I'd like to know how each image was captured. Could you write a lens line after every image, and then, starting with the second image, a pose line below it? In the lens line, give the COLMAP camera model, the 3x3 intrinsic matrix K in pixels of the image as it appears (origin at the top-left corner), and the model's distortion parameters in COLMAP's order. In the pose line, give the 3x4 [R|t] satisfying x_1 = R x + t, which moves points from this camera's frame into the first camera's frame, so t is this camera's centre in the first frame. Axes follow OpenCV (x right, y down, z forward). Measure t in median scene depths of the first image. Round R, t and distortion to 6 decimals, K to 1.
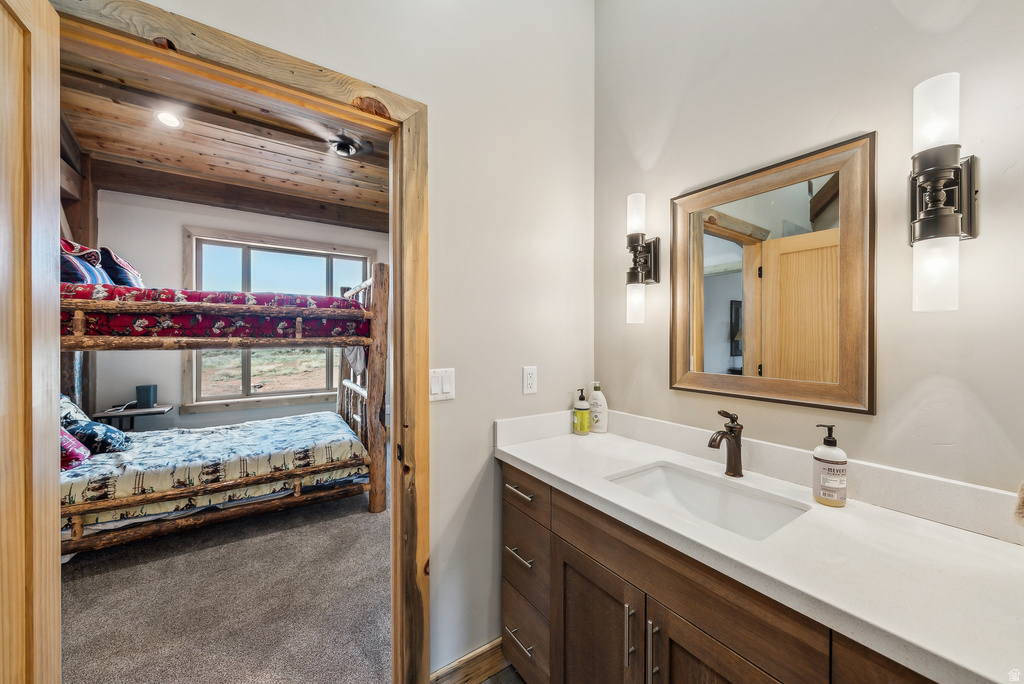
lens RADIAL K [[383.1, 0, 513.5], [0, 383.1, 338.4], [0, 0, 1]] dist [-0.002985, -0.000219]
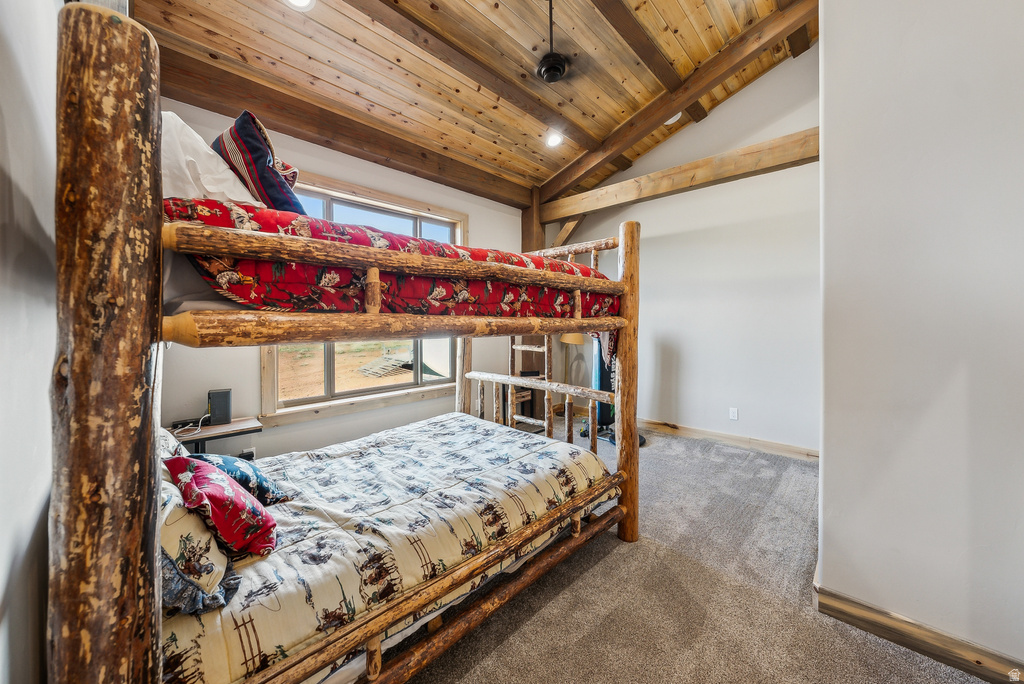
lens RADIAL K [[377.7, 0, 510.7], [0, 377.7, 327.3], [0, 0, 1]] dist [-0.000127, 0.000046]
pose [[0.978699, -0.008866, 0.205107, -0.754085], [0.006056, 0.999879, 0.014325, 0.004581], [-0.205209, -0.012778, 0.978635, 0.301632]]
